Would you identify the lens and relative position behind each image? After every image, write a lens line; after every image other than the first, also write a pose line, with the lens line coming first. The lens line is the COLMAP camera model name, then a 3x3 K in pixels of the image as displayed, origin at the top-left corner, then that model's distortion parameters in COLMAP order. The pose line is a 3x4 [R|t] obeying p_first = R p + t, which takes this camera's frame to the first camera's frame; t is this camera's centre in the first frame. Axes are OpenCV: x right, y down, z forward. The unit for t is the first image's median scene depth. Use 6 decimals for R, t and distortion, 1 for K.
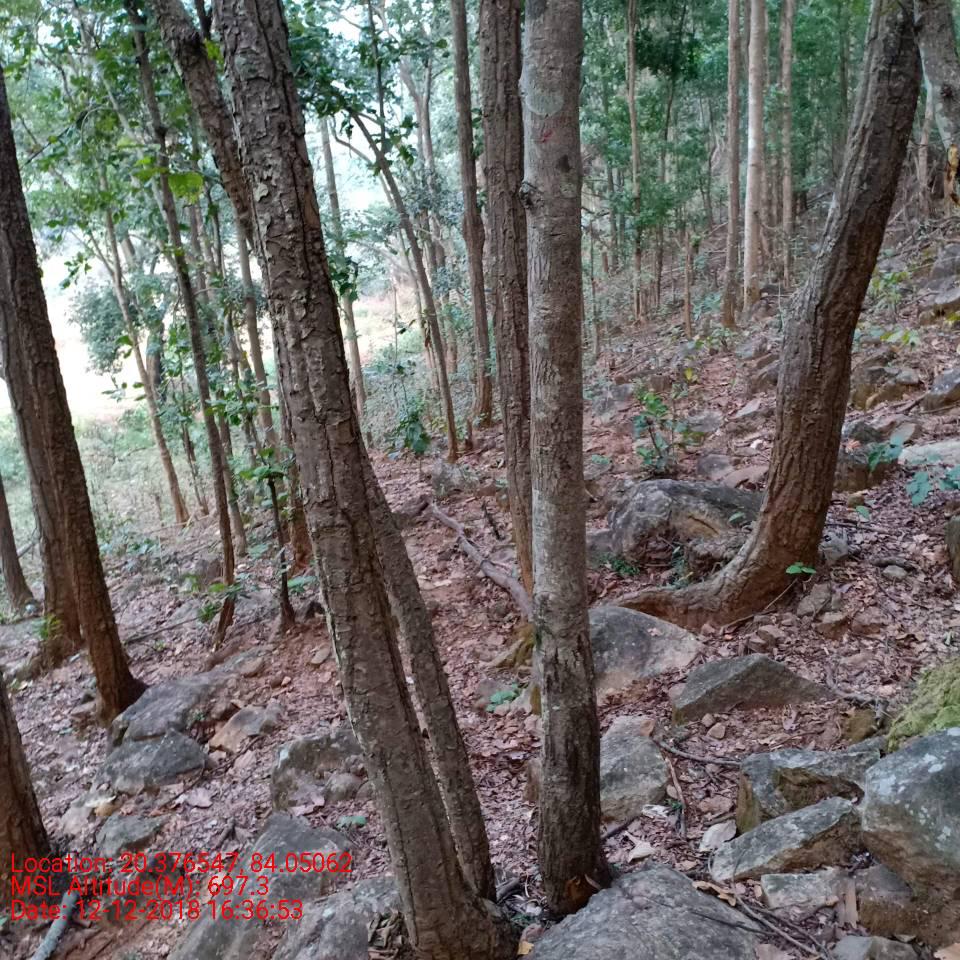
lens RADIAL K [[993.1, 0, 481.2], [0, 993.1, 481.1], [0, 0, 1]] dist [0.176470, -0.383479]
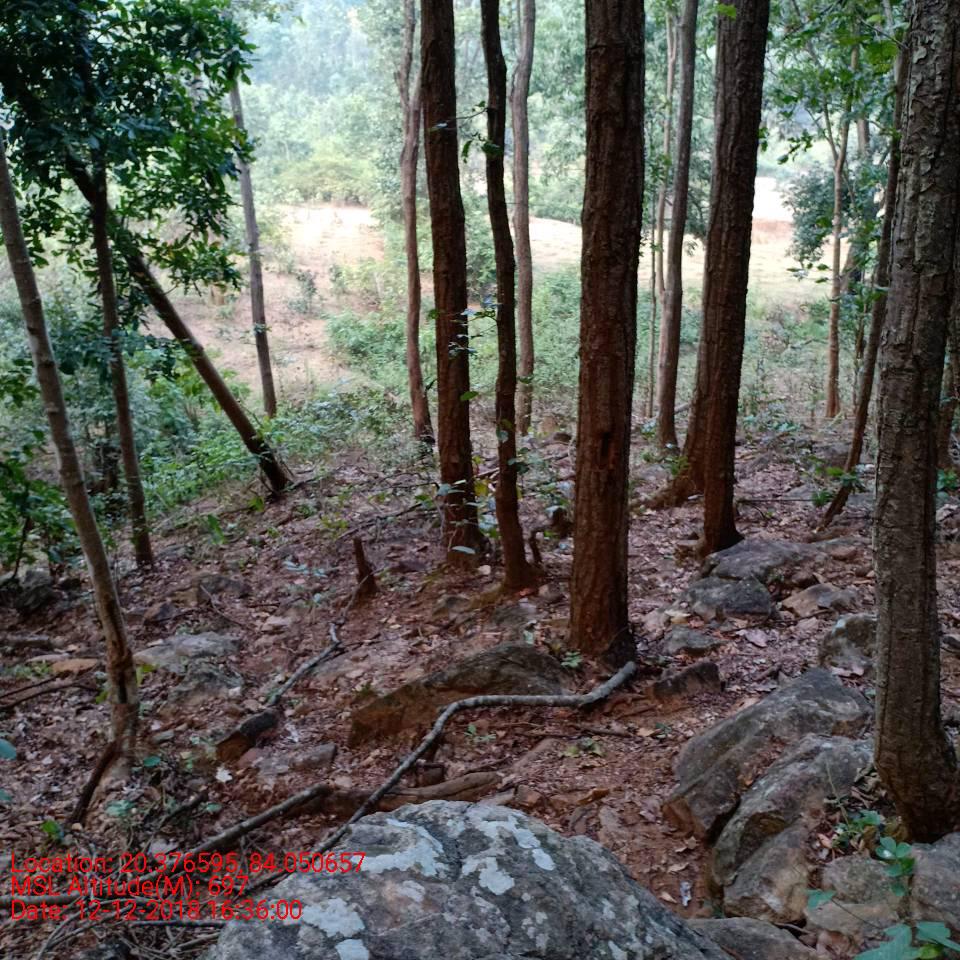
lens RADIAL K [[993.1, 0, 481.2], [0, 993.1, 481.1], [0, 0, 1]] dist [0.176470, -0.383479]
pose [[0.777518, 0.284892, -0.560626, 0.048141], [-0.226400, 0.958529, 0.173105, 0.024534], [0.586692, -0.007666, 0.809774, -0.056495]]
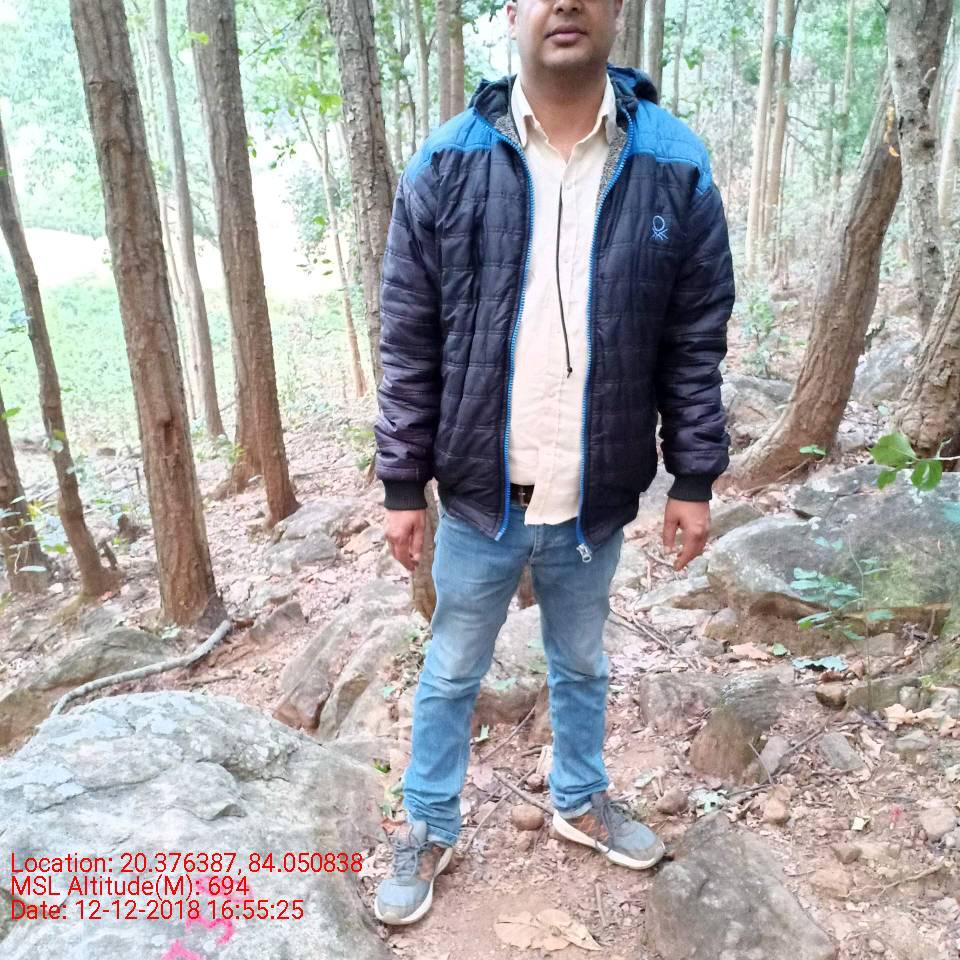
lens RADIAL K [[993.1, 0, 481.2], [0, 993.1, 481.1], [0, 0, 1]] dist [0.176470, -0.383479]
pose [[0.977580, 0.124524, -0.169799, 0.105339], [-0.108781, 0.989114, 0.099099, 0.036491], [0.180291, -0.078406, 0.980483, -0.195596]]
